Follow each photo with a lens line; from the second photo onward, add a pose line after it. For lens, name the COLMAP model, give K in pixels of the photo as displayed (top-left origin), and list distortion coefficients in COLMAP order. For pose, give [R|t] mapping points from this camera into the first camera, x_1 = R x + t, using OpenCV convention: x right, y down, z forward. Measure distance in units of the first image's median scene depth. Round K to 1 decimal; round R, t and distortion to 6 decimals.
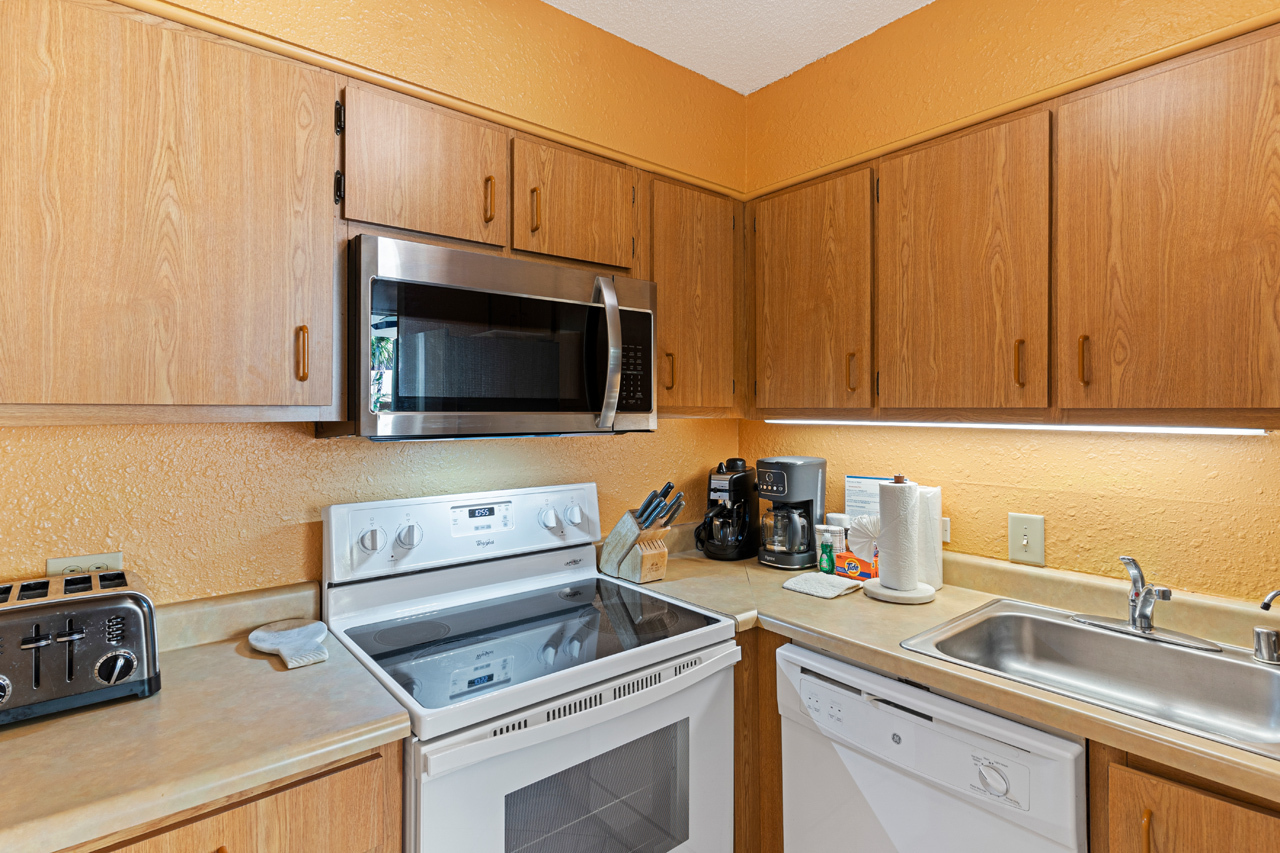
lens RADIAL K [[635.5, 0, 640.5], [0, 635.5, 416.7], [0, 0, 1]] dist [0.016818, -0.000183]
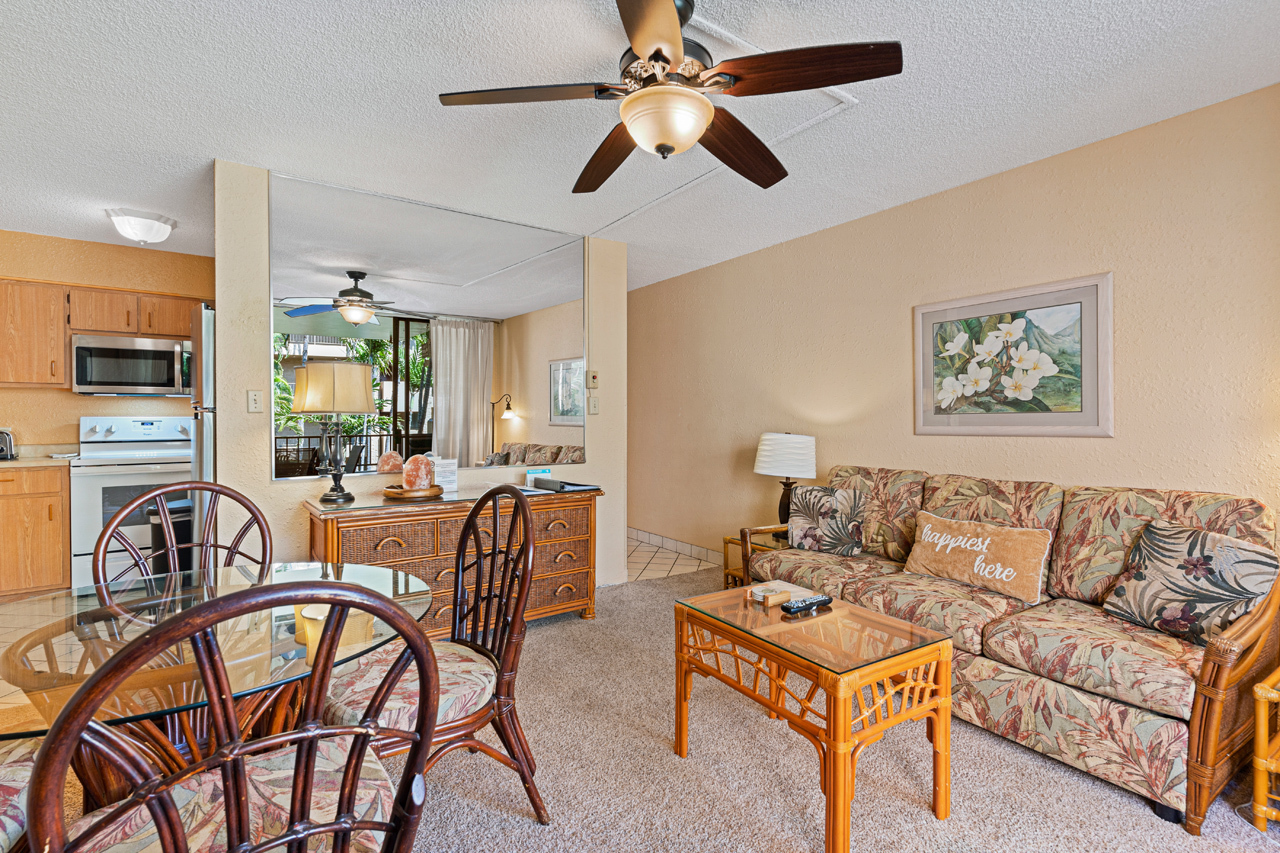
lens RADIAL K [[635.5, 0, 646.3], [0, 635.5, 426.1], [0, 0, 1]] dist [0.016818, -0.000183]
pose [[0.997695, -0.001927, -0.067832, 4.432196], [0.002404, 0.999973, 0.006951, 0.301603], [0.067817, -0.007098, 0.997673, -3.473178]]
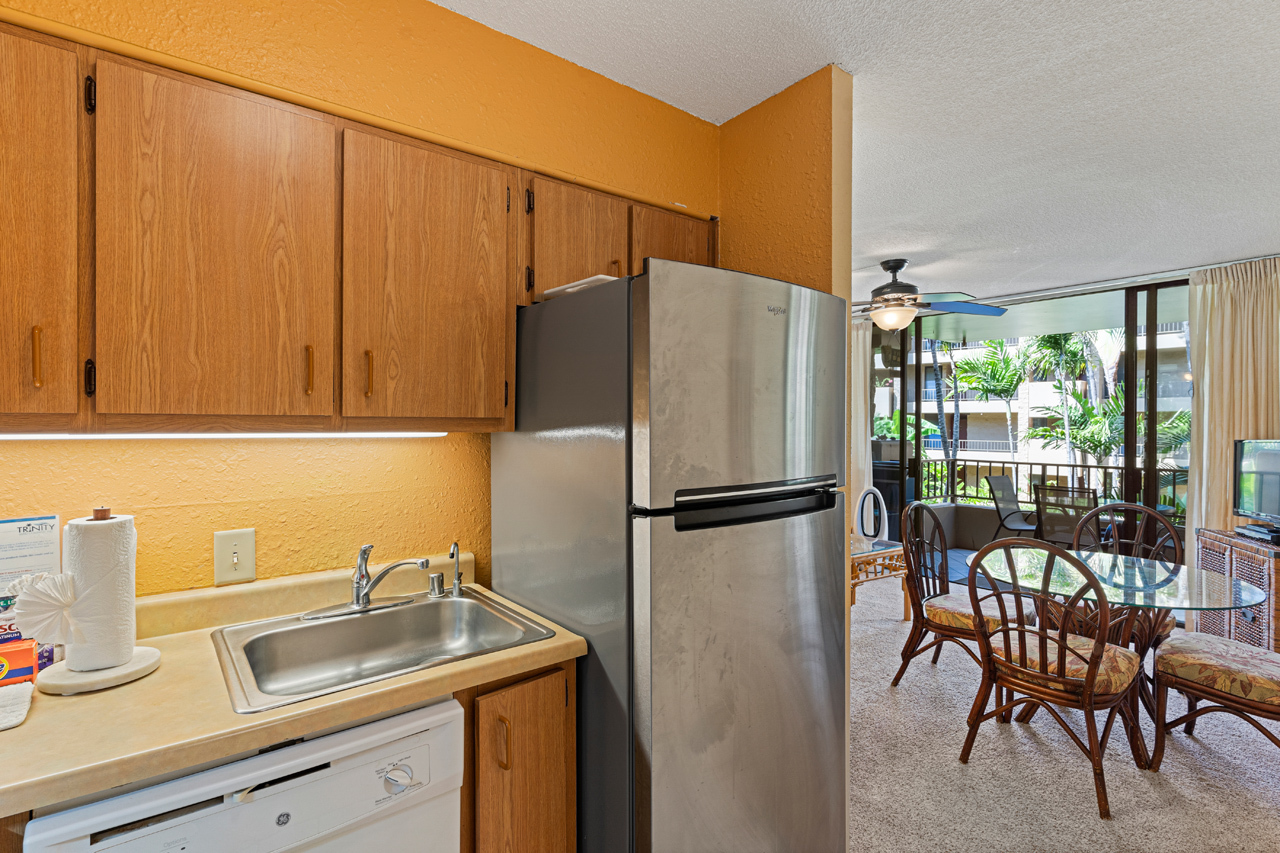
lens RADIAL K [[635.5, 0, 644.2], [0, 635.5, 426.9], [0, 0, 1]] dist [0.016818, -0.000183]
pose [[0.018254, -0.014422, 0.999729, -0.351214], [0.001769, 0.999895, 0.014392, -0.009572], [-0.999832, 0.001506, 0.018277, 0.447074]]
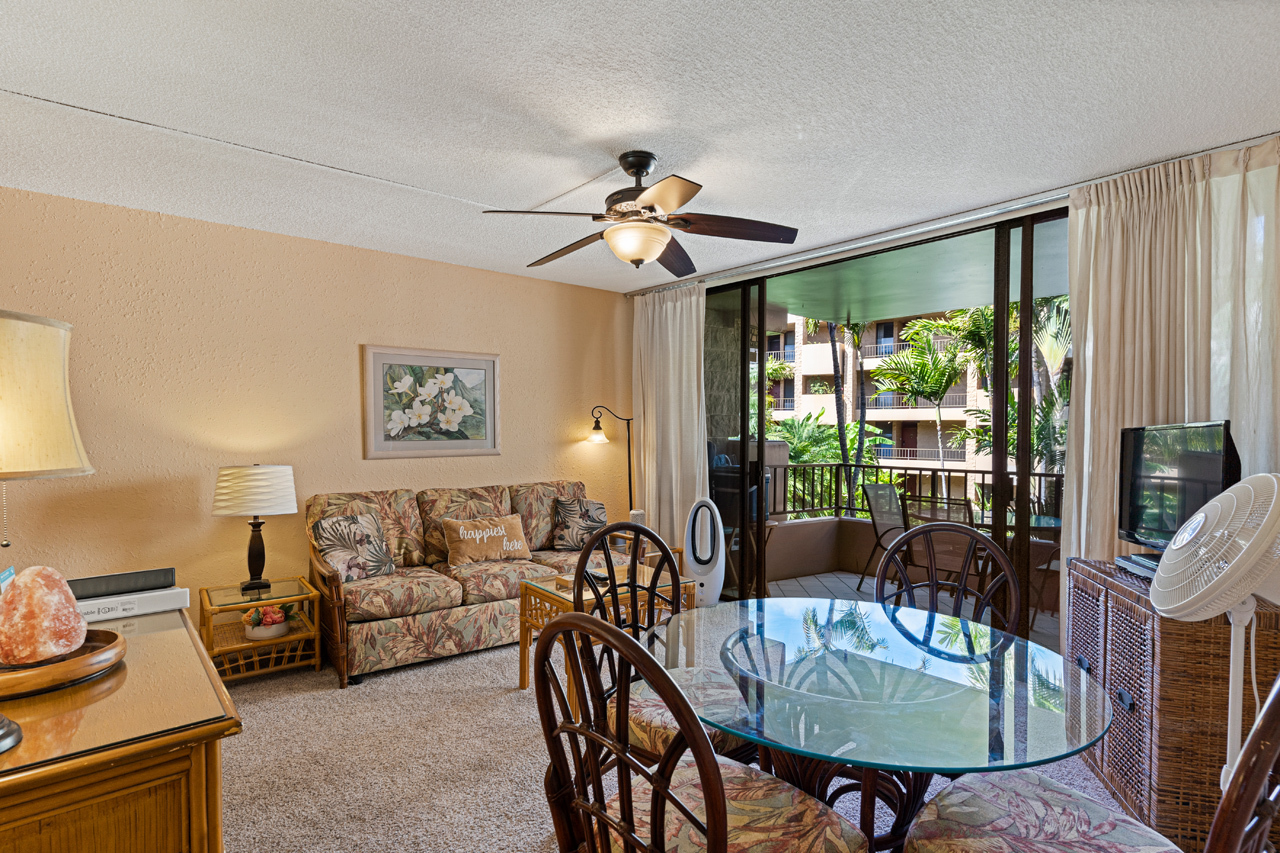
lens RADIAL K [[635.5, 0, 656.6], [0, 635.5, 442.1], [0, 0, 1]] dist [0.016818, -0.000183]
pose [[-0.040685, -0.024124, 0.998881, 1.156959], [-0.004813, 0.999702, 0.023948, 0.143738], [-0.999160, -0.003833, -0.040789, -1.150694]]
